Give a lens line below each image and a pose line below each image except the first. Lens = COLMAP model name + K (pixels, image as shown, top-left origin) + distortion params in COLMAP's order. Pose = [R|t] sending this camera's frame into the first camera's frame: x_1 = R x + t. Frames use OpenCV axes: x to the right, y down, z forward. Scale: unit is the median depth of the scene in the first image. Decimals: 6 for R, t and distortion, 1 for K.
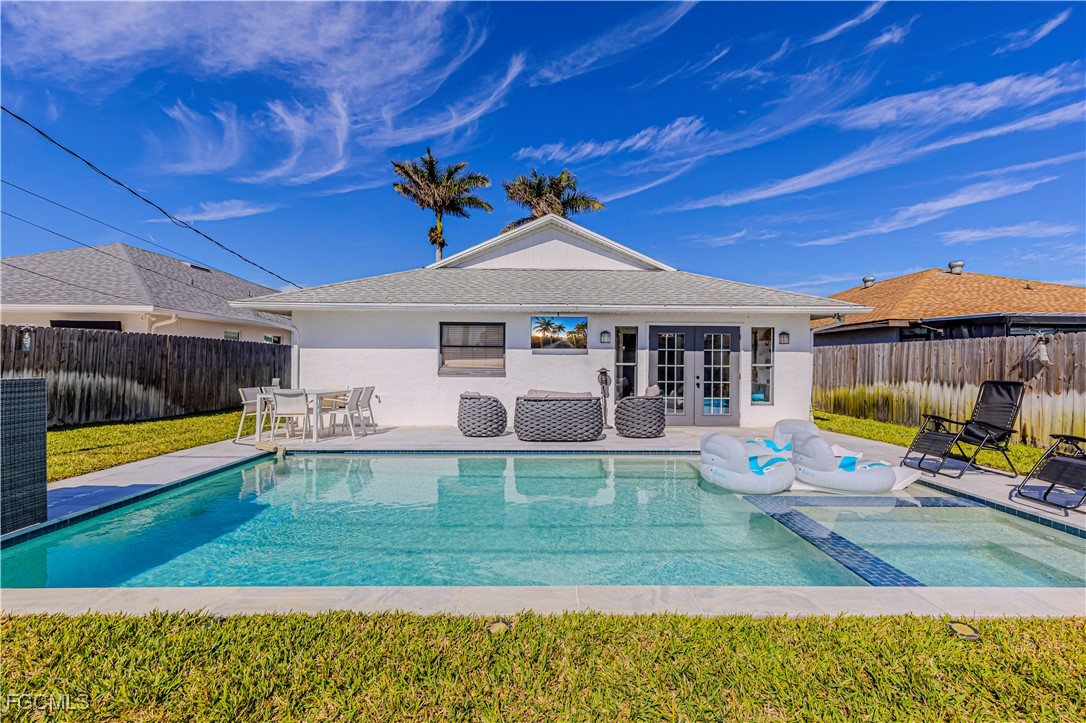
lens RADIAL K [[468.9, 0, 543.0], [0, 468.9, 361.5], [0, 0, 1]] dist [0.002474, -0.000222]
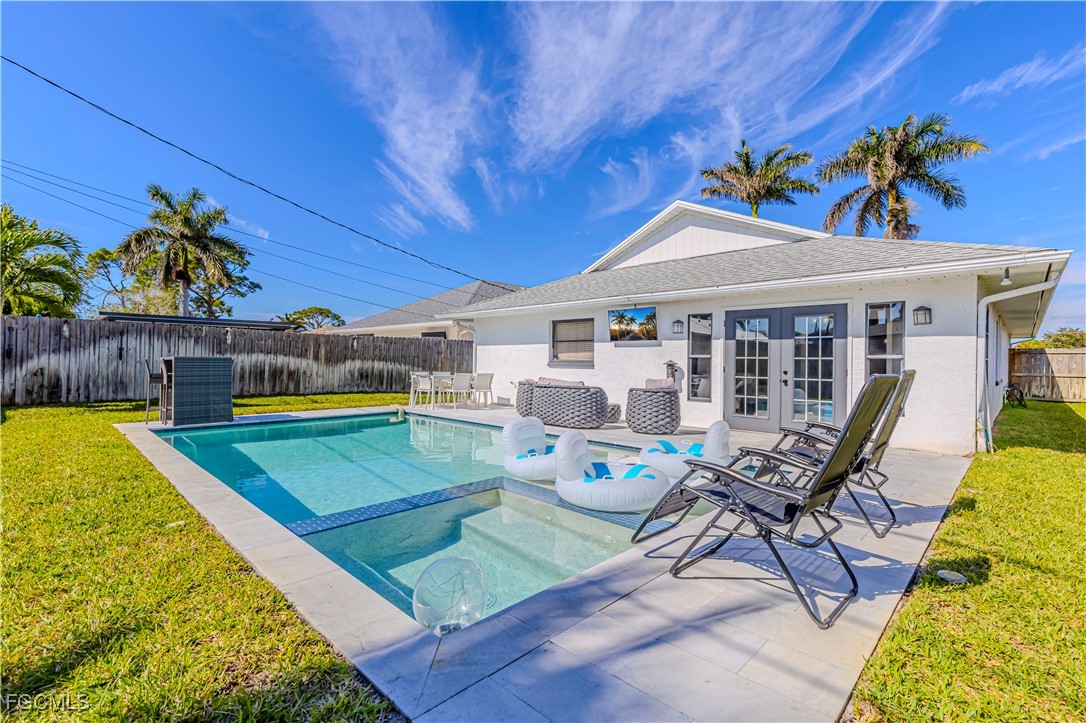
lens RADIAL K [[470.1, 0, 570.3], [0, 470.1, 354.1], [0, 0, 1]] dist [-0.001596, -0.000118]
pose [[0.728682, -0.008071, -0.684804, 0.154506], [-0.005415, 0.999831, -0.017546, 0.004781], [0.684830, 0.016494, 0.728516, 0.045508]]
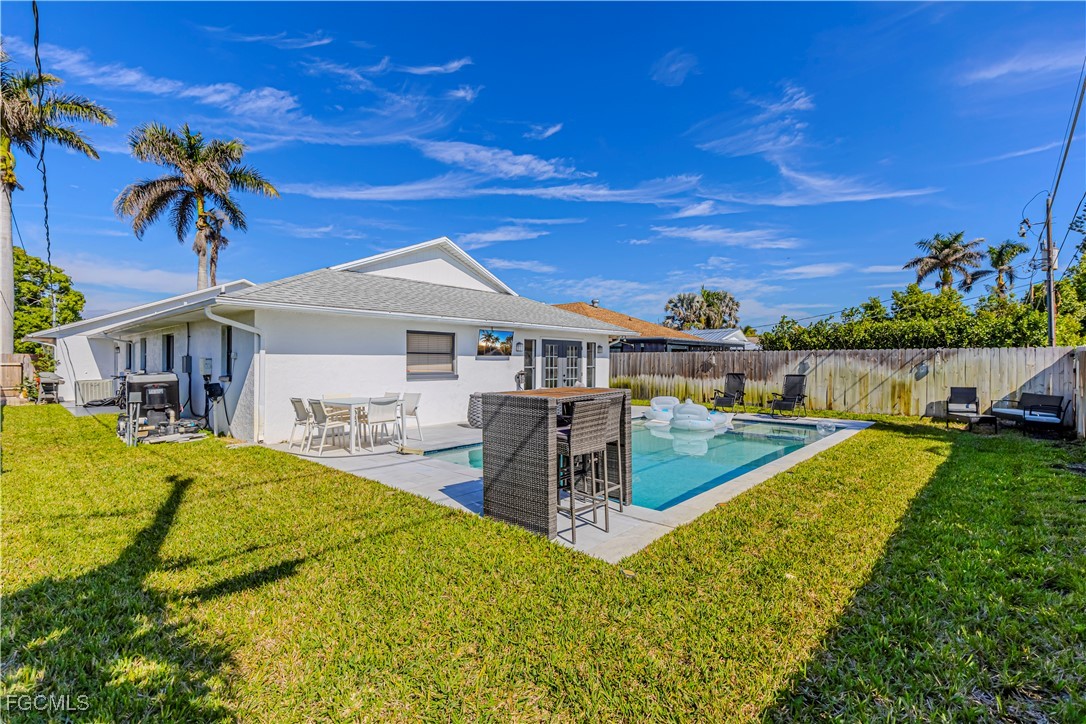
lens RADIAL K [[468.9, 0, 543.0], [0, 468.9, 362.0], [0, 0, 1]] dist [0.002474, -0.000222]
pose [[0.701410, -0.005309, 0.712738, -0.193290], [0.002988, 0.999985, 0.004509, -0.003810], [-0.712751, -0.001033, 0.701416, 0.005163]]
